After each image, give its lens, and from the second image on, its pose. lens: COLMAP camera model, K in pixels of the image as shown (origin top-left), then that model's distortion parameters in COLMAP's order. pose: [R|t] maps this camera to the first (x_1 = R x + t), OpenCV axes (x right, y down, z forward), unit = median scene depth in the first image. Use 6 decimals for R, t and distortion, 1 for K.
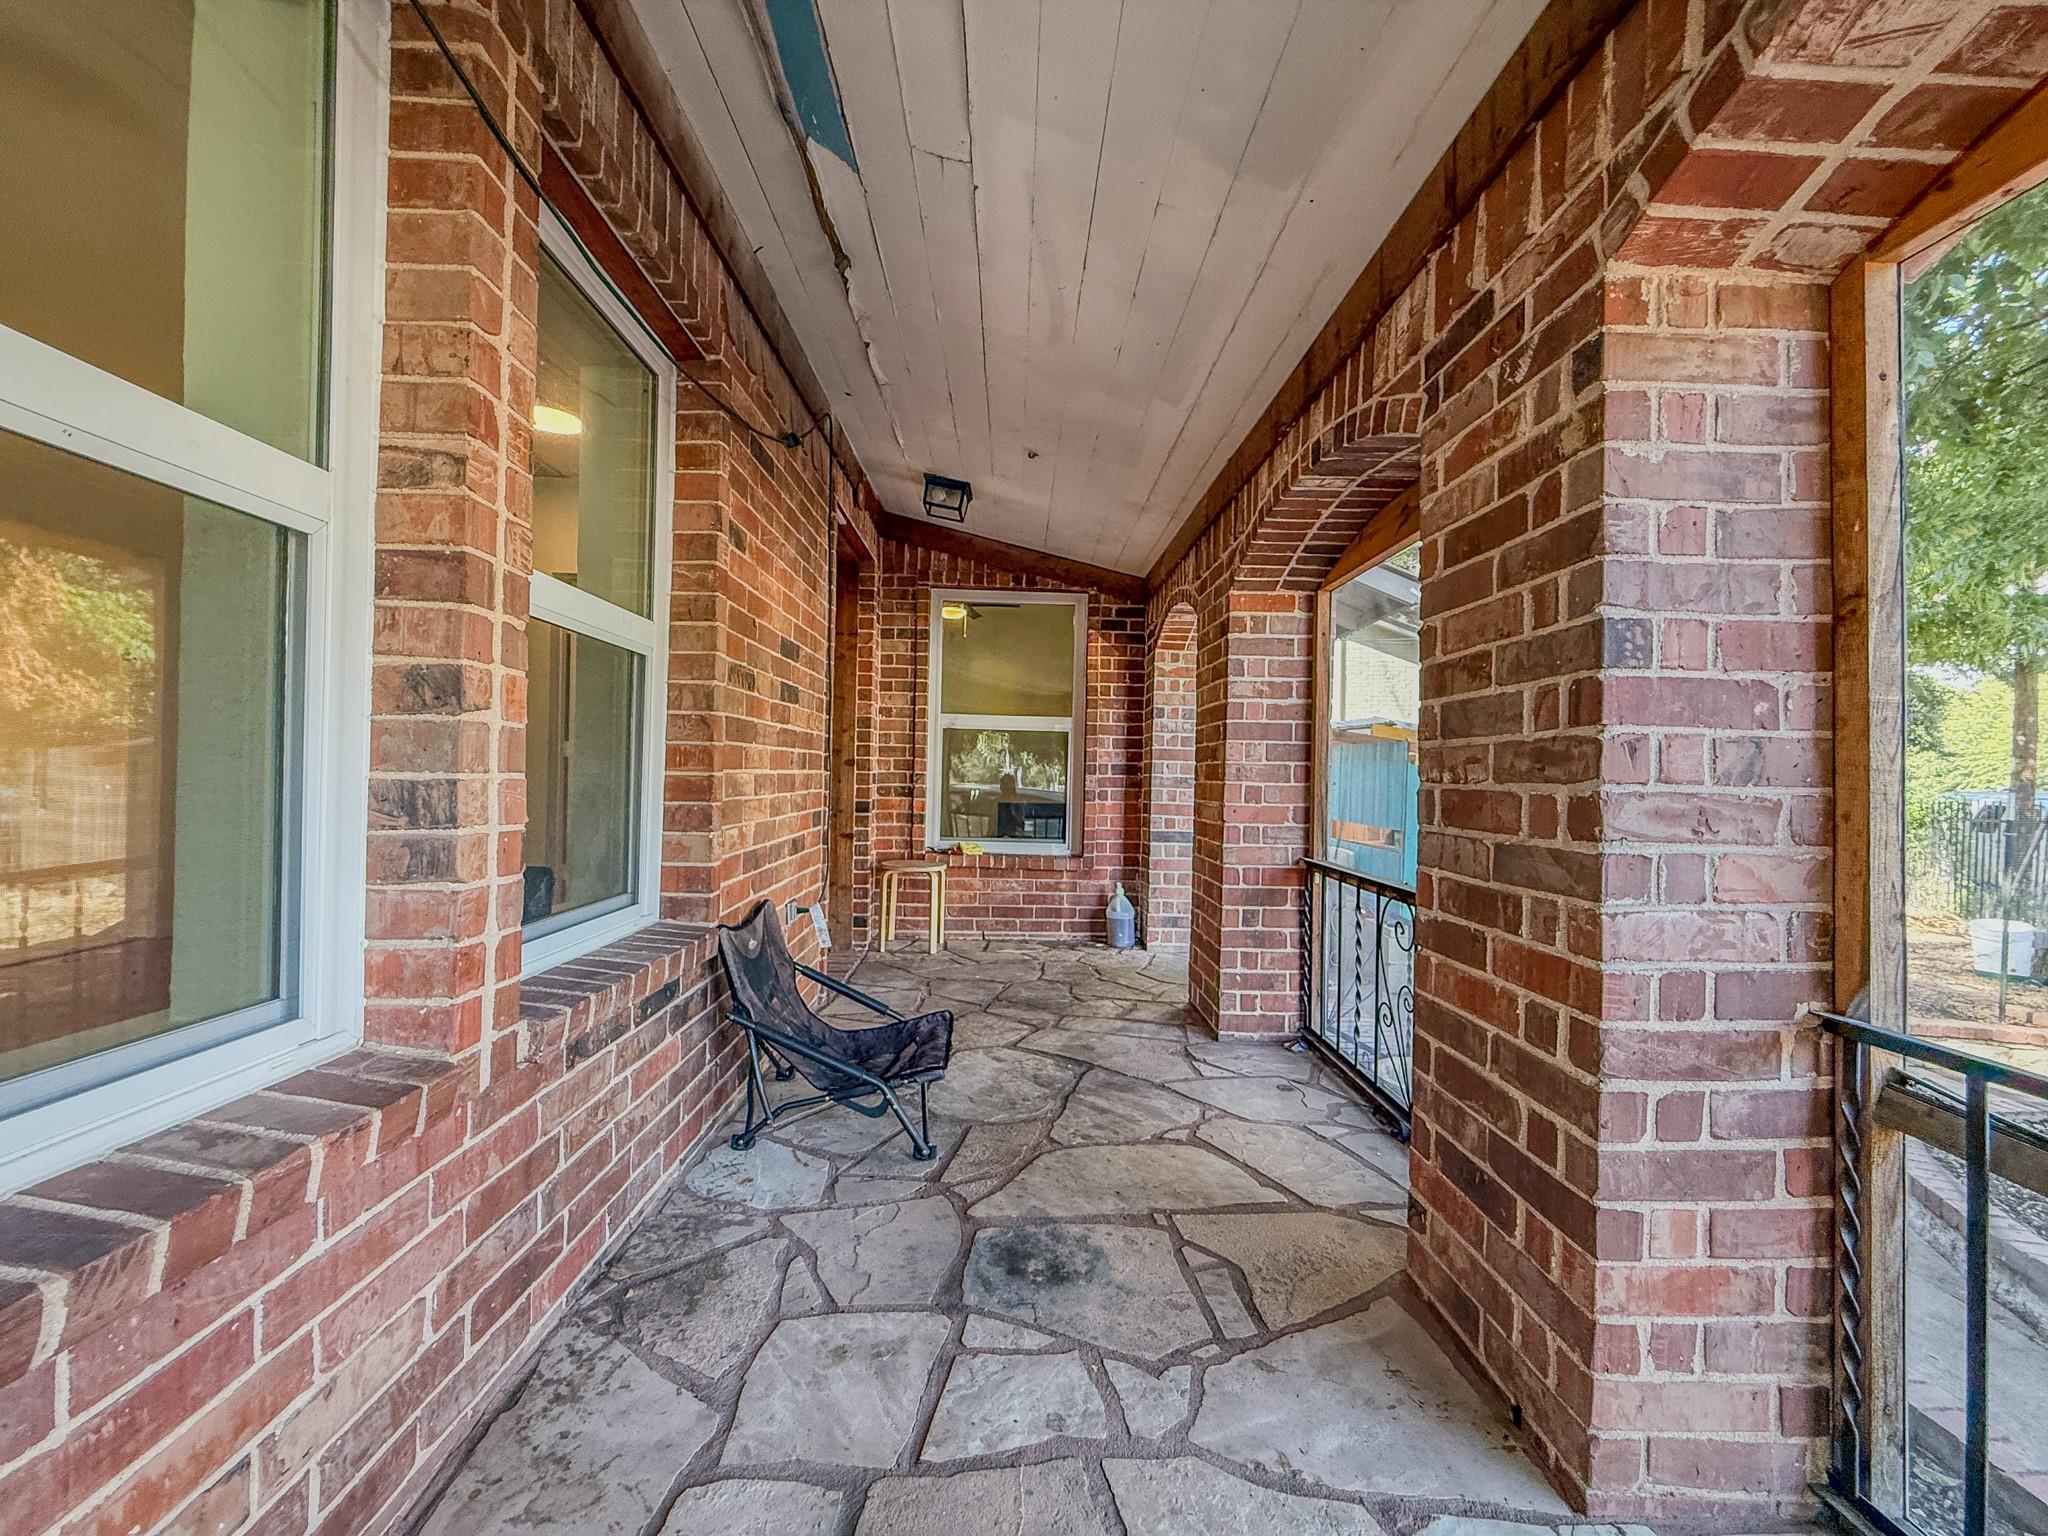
lens RADIAL K [[819.0, 0, 1029.1], [0, 819.0, 766.0], [0, 0, 1]] dist [0.000900, -0.000109]
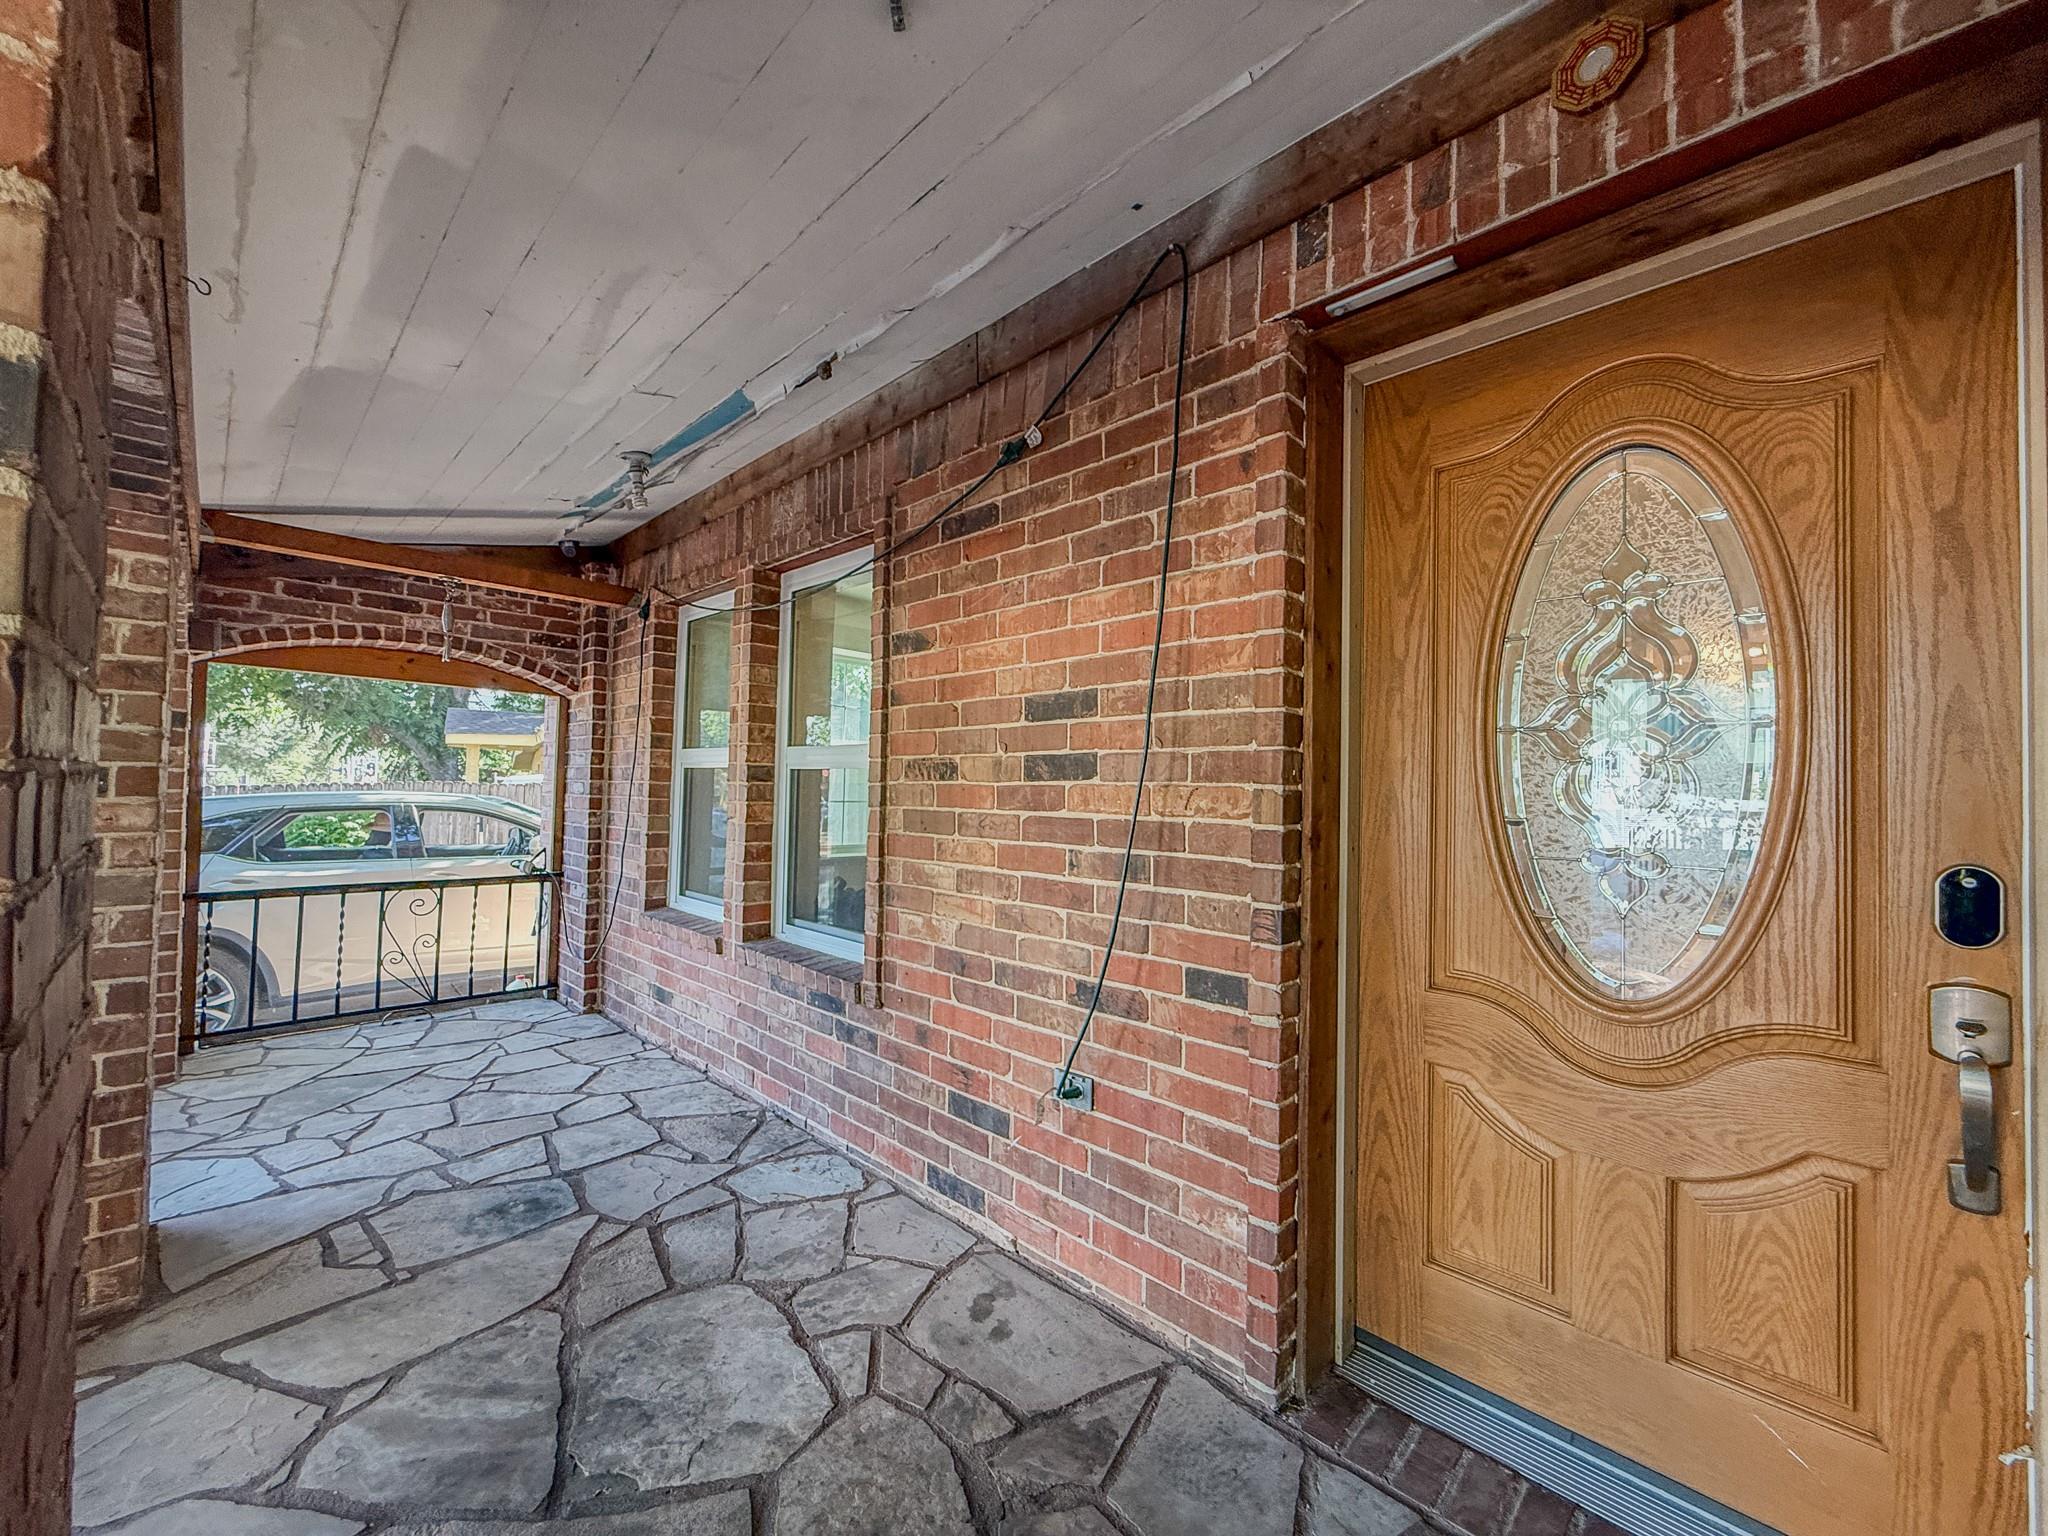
lens RADIAL K [[819.0, 0, 1023.0], [0, 819.0, 770.3], [0, 0, 1]] dist [0.000900, -0.000109]
pose [[-0.722647, -0.048148, -0.689538, 0.376664], [-0.024927, 0.998737, -0.043615, -0.093176], [0.690768, -0.014330, -0.722935, 2.557321]]
